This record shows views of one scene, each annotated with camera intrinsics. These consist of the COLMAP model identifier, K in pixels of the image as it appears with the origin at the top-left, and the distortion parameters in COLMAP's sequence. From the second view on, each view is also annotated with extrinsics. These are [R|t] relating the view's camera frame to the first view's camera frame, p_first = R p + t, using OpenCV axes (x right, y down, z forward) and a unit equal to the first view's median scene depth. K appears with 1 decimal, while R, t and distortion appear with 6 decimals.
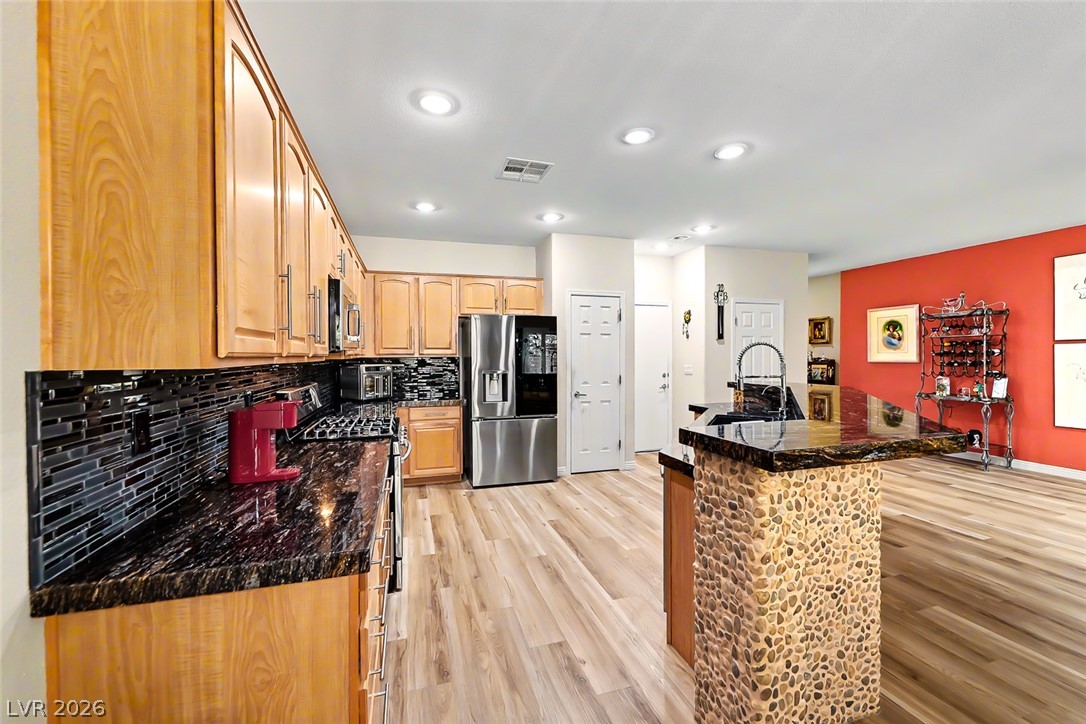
lens RADIAL K [[435.1, 0, 540.1], [0, 435.1, 363.6], [0, 0, 1]] dist [-0.013439, -0.000056]
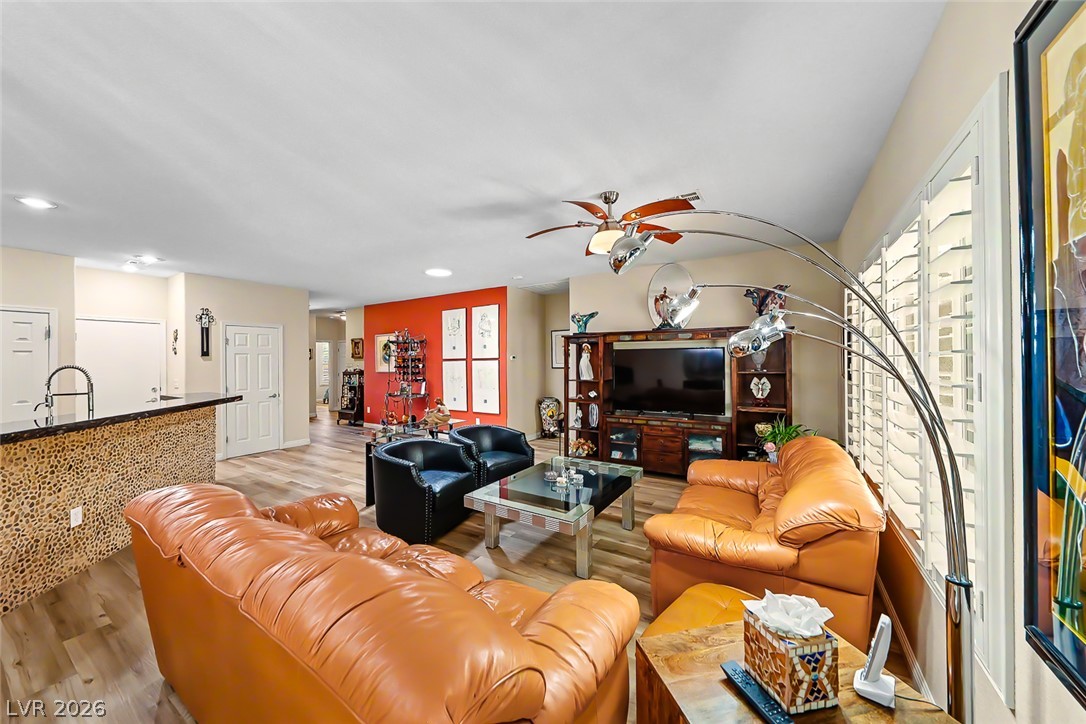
lens RADIAL K [[386.4, 0, 540.9], [0, 386.4, 362.4], [0, 0, 1]] dist [-0.000976, -0.000013]
pose [[0.755321, -0.002721, 0.655349, 0.484380], [0.014873, 0.999805, -0.012991, -0.015026], [-0.655186, 0.019559, 0.755214, -0.416728]]
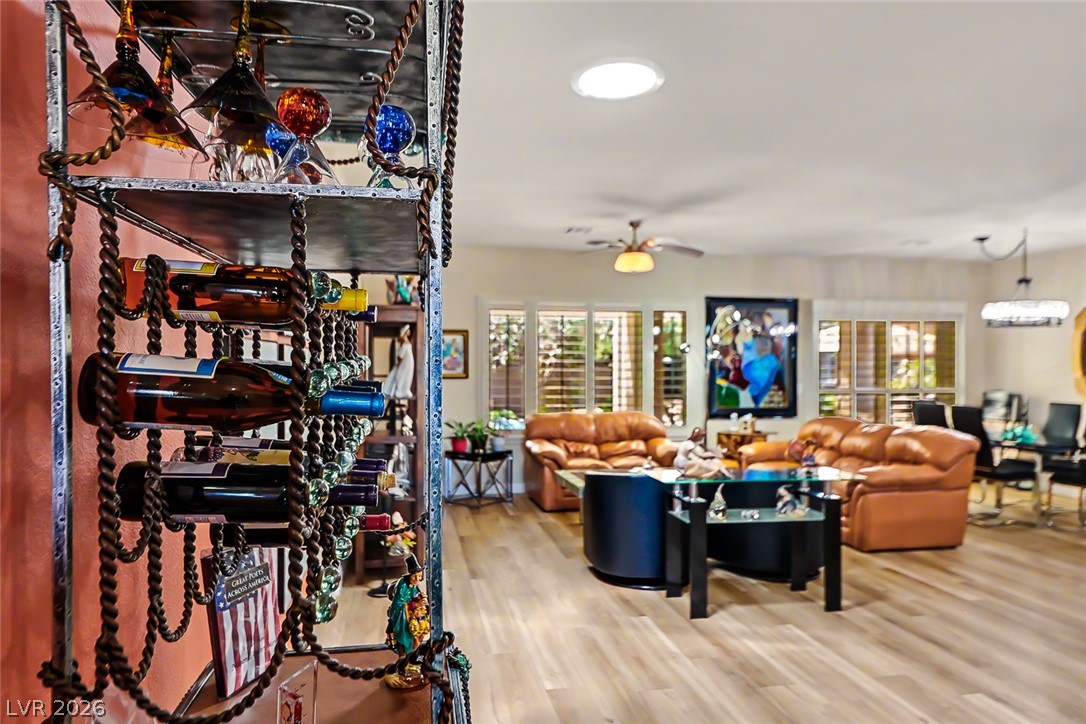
lens RADIAL K [[697.2, 0, 538.4], [0, 697.2, 363.8], [0, 0, 1]] dist [0.007938, -0.000098]
pose [[-0.993924, 0.003967, 0.110000, 1.009901], [0.005270, 0.999919, 0.011555, -0.035132], [-0.109945, 0.012065, -0.993864, 1.333222]]
